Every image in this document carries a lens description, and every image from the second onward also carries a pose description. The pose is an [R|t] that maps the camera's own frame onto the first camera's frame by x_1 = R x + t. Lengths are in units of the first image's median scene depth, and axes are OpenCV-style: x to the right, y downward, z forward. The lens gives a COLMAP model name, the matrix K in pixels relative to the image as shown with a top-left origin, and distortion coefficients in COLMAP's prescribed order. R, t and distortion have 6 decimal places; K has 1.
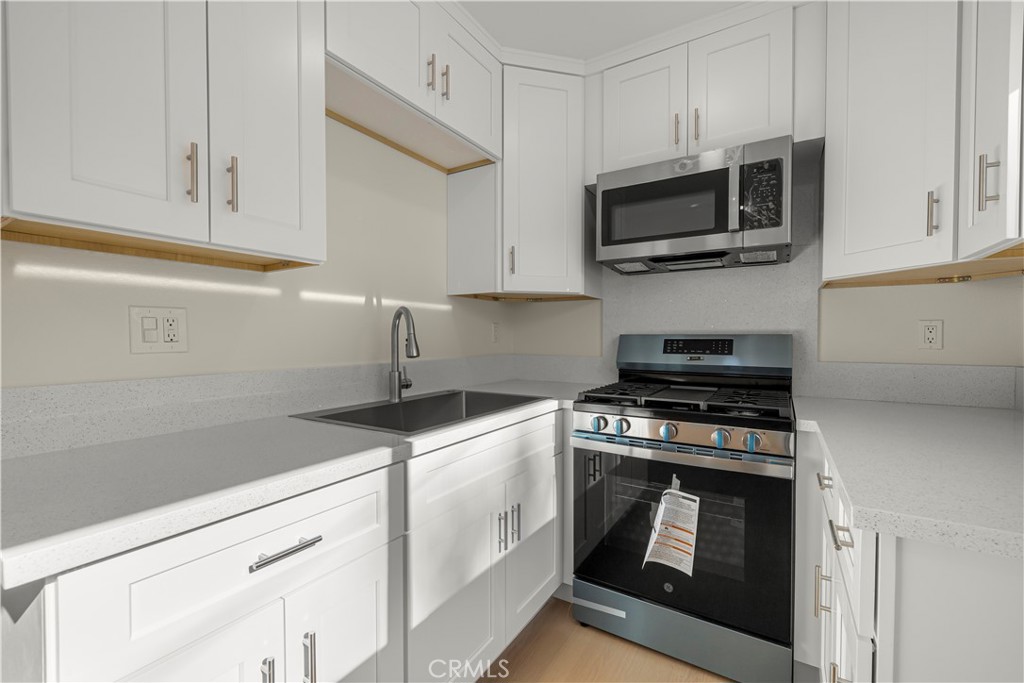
lens RADIAL K [[437.6, 0, 512.7], [0, 437.6, 346.1], [0, 0, 1]] dist [-0.001331, 0.000980]
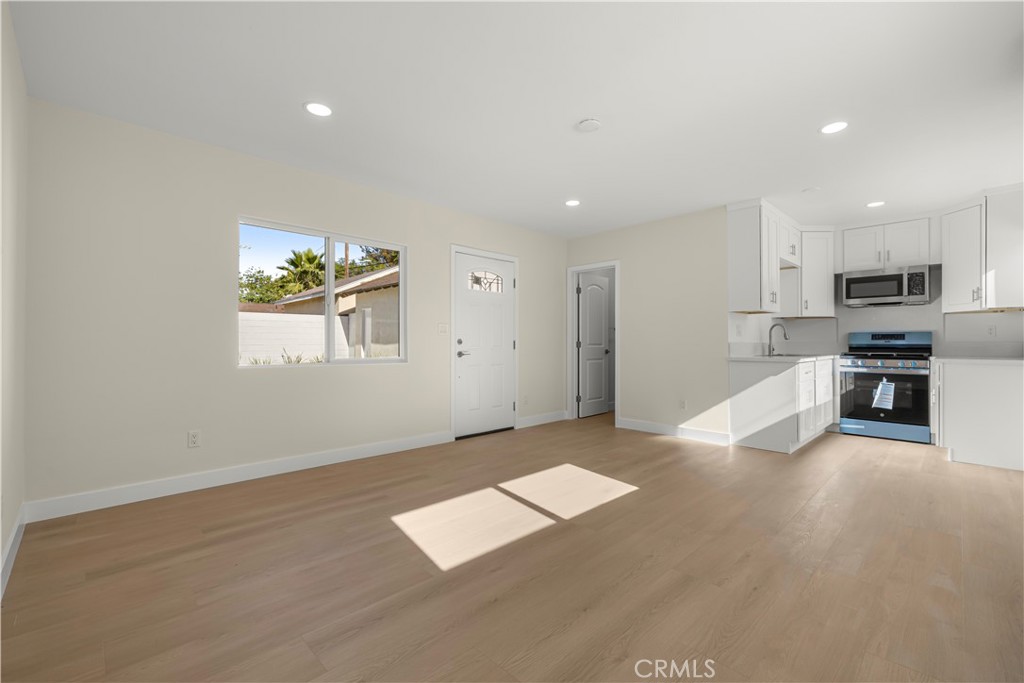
lens RADIAL K [[437.6, 0, 514.5], [0, 437.6, 338.7], [0, 0, 1]] dist [-0.001331, 0.000980]
pose [[0.970529, -0.003977, -0.240953, -1.283665], [-0.000690, 0.999814, -0.019283, 0.074029], [0.240985, 0.018881, 0.970345, -2.380455]]
